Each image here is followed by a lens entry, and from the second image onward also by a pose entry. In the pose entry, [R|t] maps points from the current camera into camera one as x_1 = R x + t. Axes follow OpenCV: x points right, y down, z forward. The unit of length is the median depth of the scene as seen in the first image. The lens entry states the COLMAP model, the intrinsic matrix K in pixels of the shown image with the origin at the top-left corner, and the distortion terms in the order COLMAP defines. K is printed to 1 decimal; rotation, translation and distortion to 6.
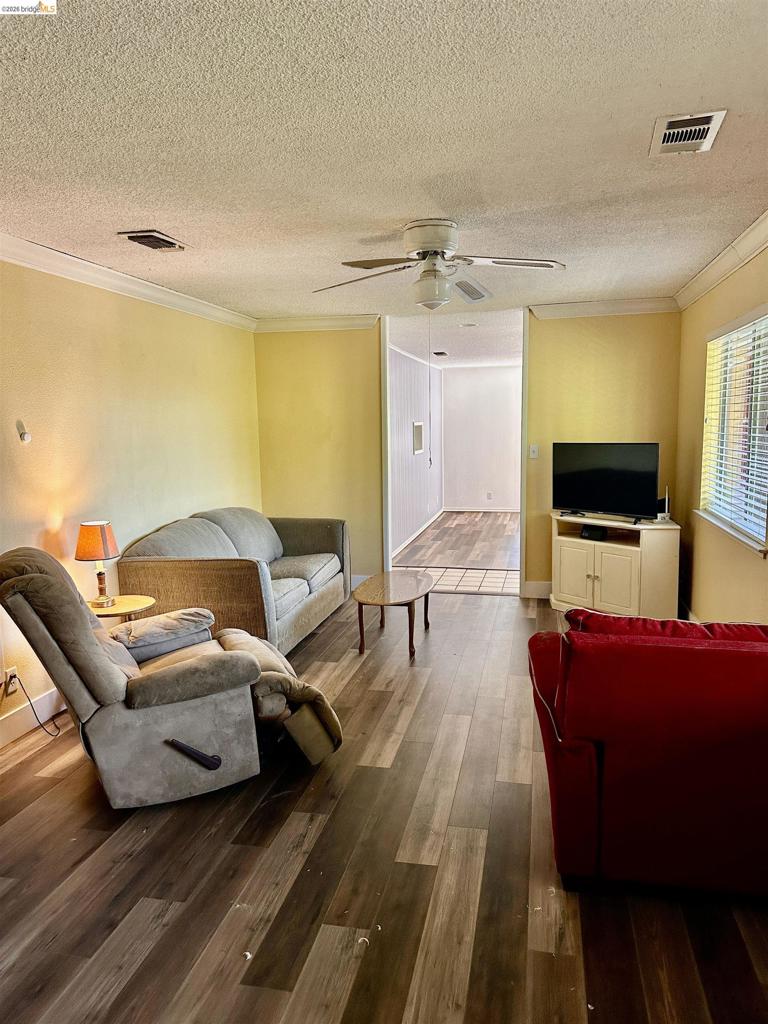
lens RADIAL K [[715.7, 0, 384.0], [0, 715.7, 512.0], [0, 0, 1]] dist [0.176096, -0.260723]
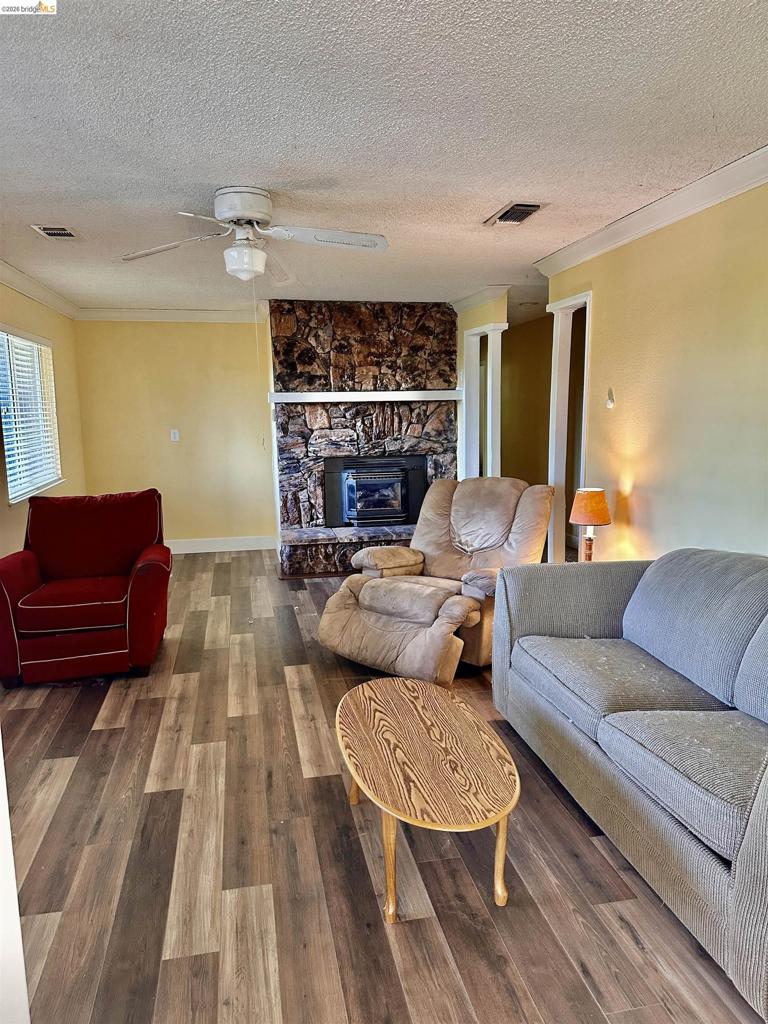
lens RADIAL K [[715.7, 0, 384.0], [0, 715.7, 512.0], [0, 0, 1]] dist [0.176096, -0.260723]
pose [[-0.913313, 0.089321, -0.397342, 0.305322], [-0.019509, 0.964936, 0.261758, -0.237240], [0.406790, 0.246819, -0.879546, 1.958404]]
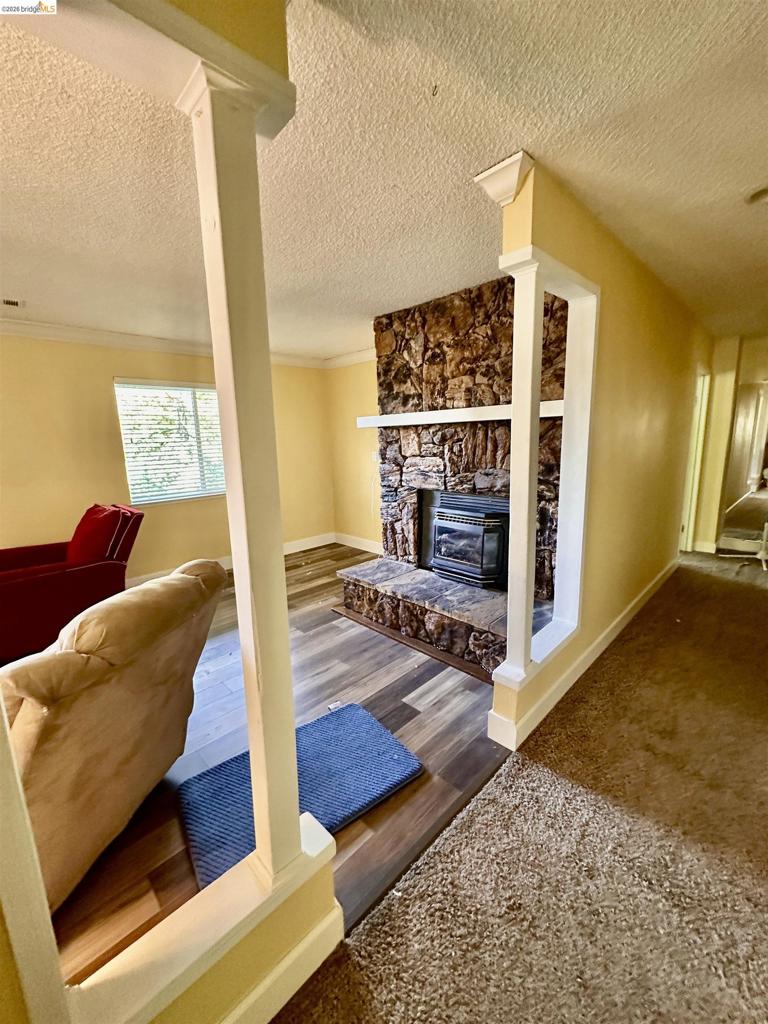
lens RADIAL K [[409.1, 0, 385.5], [0, 409.1, 512.4], [0, 0, 1]] dist [-0.003428, 0.000514]
pose [[-0.842339, -0.059240, 0.535682, -0.778950], [0.104015, 0.957385, 0.269435, -0.085462], [-0.528815, 0.282675, -0.800281, 0.993733]]
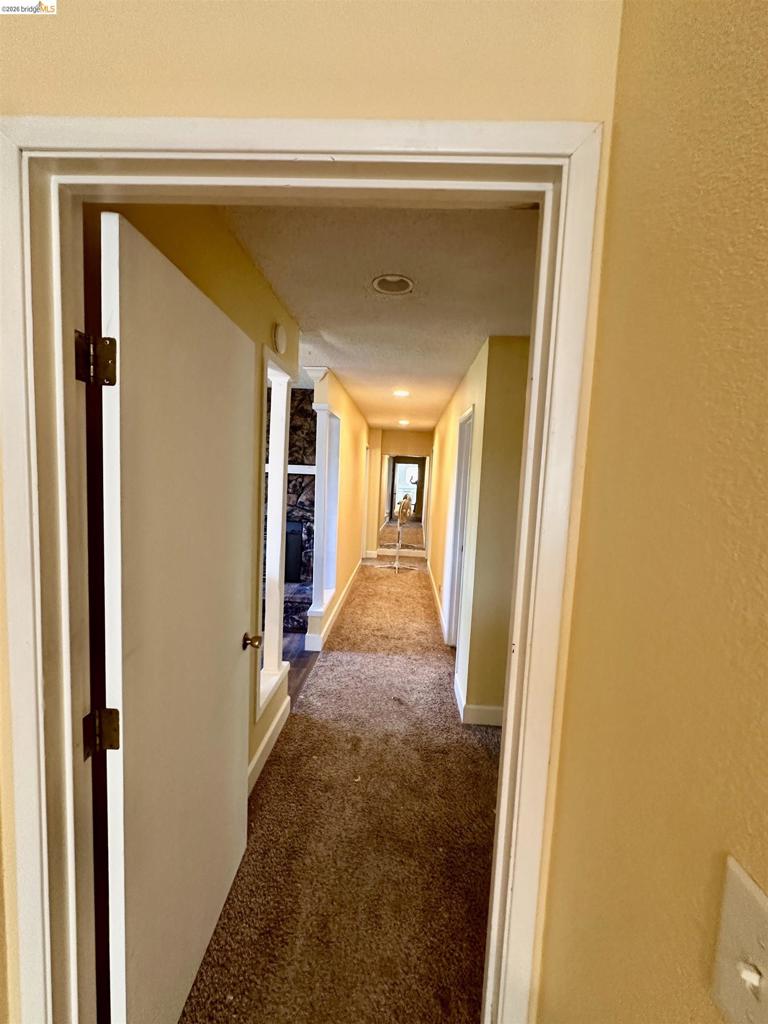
lens RADIAL K [[409.1, 0, 385.5], [0, 409.1, 512.4], [0, 0, 1]] dist [-0.003428, 0.000514]
pose [[-0.985849, -0.012909, -0.167138, -0.642542], [-0.048078, 0.976919, 0.208130, -0.177531], [0.160594, 0.213221, -0.963715, 1.481080]]
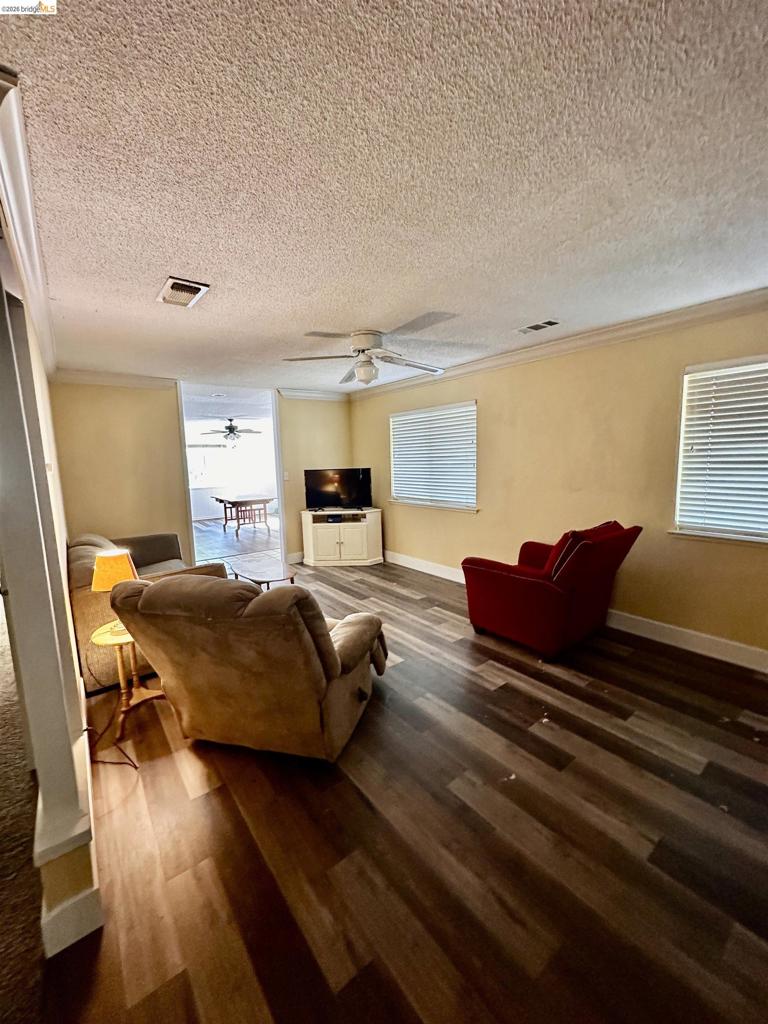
lens RADIAL K [[409.1, 0, 385.5], [0, 409.1, 512.4], [0, 0, 1]] dist [-0.003428, 0.000514]
pose [[0.639936, -0.103766, 0.761390, -0.633468], [0.111792, 0.992871, 0.041354, -0.024050], [-0.760253, 0.058654, 0.646974, 0.375238]]
